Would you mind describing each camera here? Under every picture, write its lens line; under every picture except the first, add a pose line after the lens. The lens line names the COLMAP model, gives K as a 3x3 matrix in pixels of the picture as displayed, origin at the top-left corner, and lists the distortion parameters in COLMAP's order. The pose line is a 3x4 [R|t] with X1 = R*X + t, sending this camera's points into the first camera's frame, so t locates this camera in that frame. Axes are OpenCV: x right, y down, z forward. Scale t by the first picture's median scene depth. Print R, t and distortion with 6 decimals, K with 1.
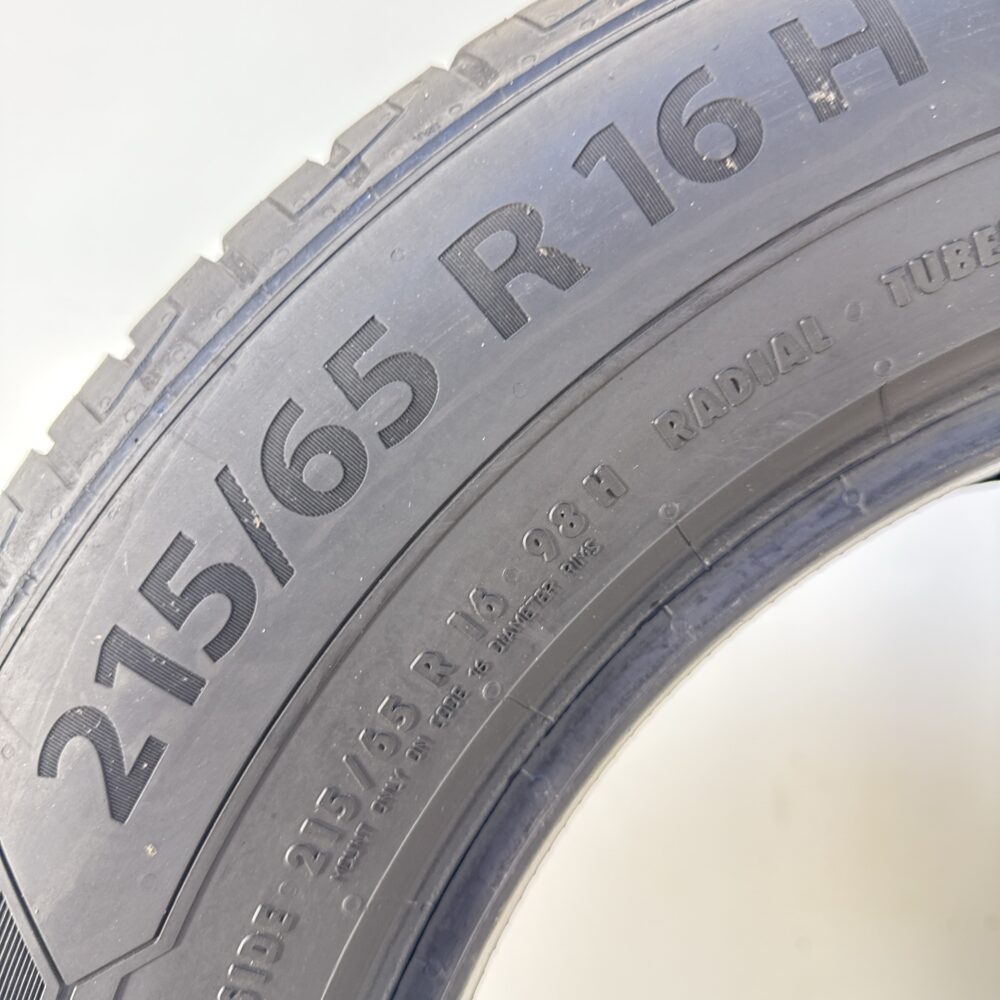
lens RADIAL K [[947.2, 0, 503.2], [0, 947.2, 487.4], [0, 0, 1]] dist [0.131955, -0.361504]
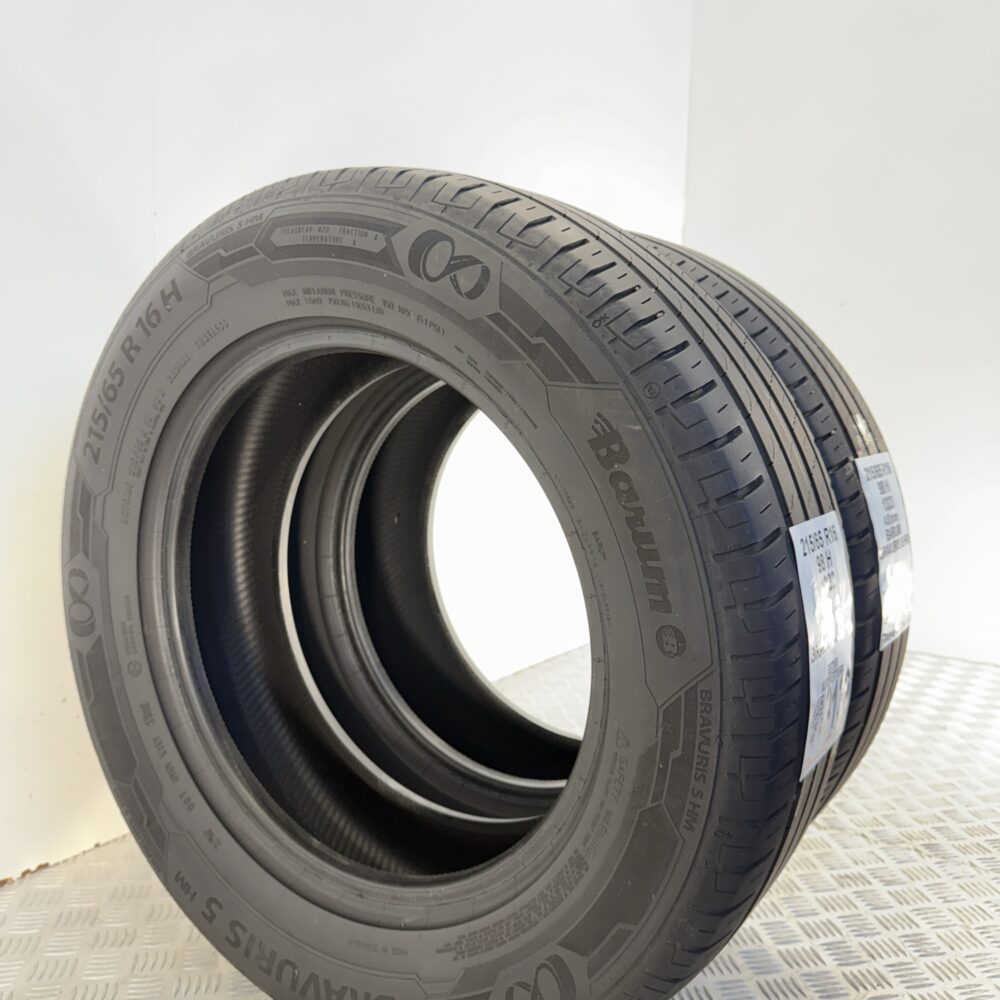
lens RADIAL K [[947.2, 0, 503.2], [0, 947.2, 487.4], [0, 0, 1]] dist [0.131955, -0.361504]
pose [[0.867374, 0.001602, -0.497655, 3.863579], [0.100999, 0.978618, 0.179184, -0.215190], [0.487301, -0.205682, 0.848665, -2.211429]]
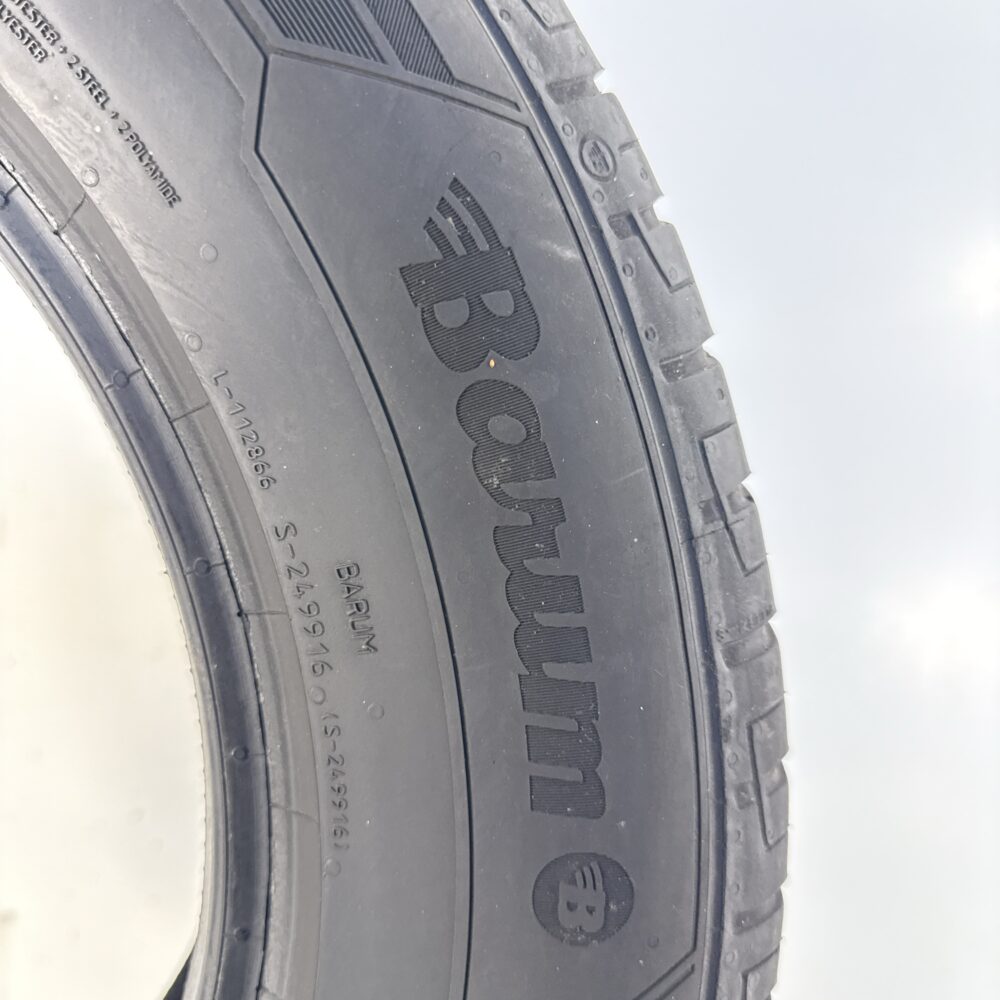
lens RADIAL K [[947.2, 0, 503.2], [0, 947.2, 487.4], [0, 0, 1]] dist [0.131955, -0.361504]
pose [[0.973041, 0.081945, 0.215582, 2.380497], [-0.116326, 0.981517, 0.151960, 0.310068], [-0.199145, -0.172941, 0.964589, -0.262940]]
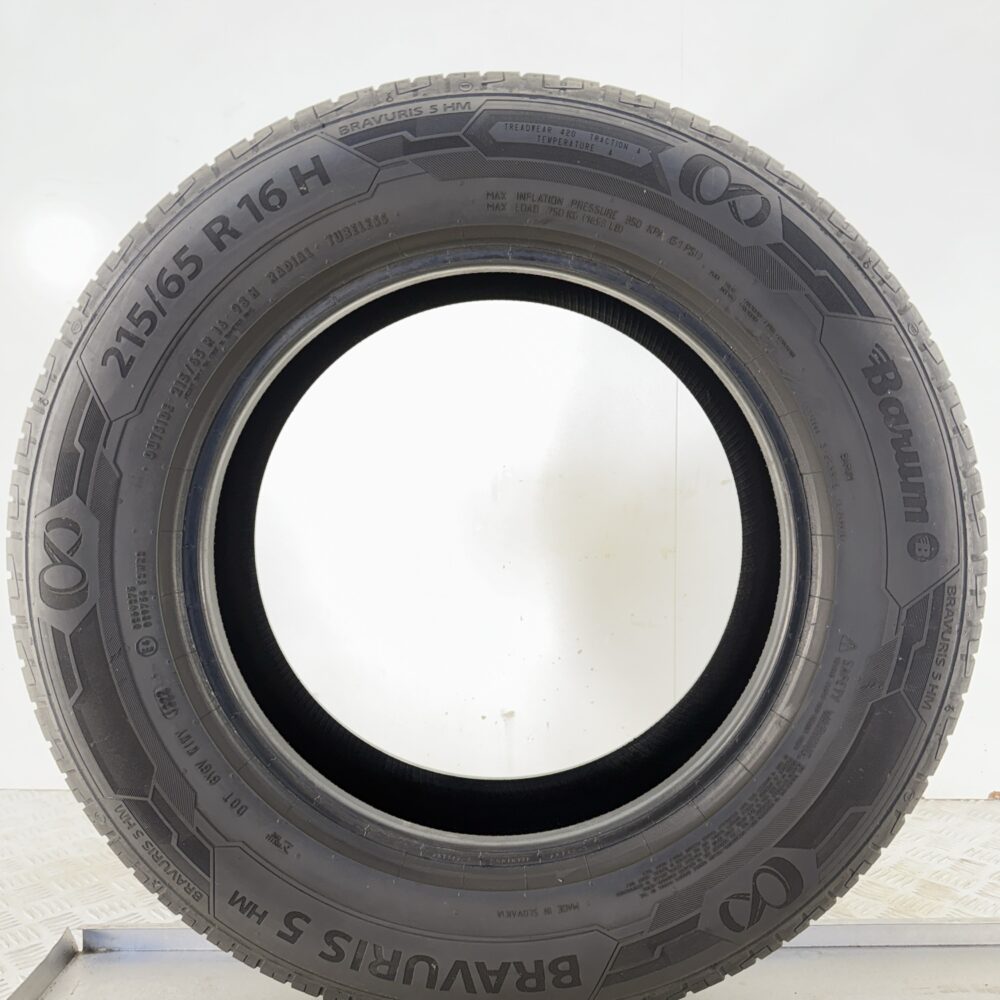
lens RADIAL K [[947.2, 0, 503.2], [0, 947.2, 487.4], [0, 0, 1]] dist [0.131955, -0.361504]
pose [[0.998948, 0.010229, 0.044696, 0.934645], [-0.017993, 0.984060, 0.176926, 0.069142], [-0.042174, -0.177544, 0.983209, -2.874971]]
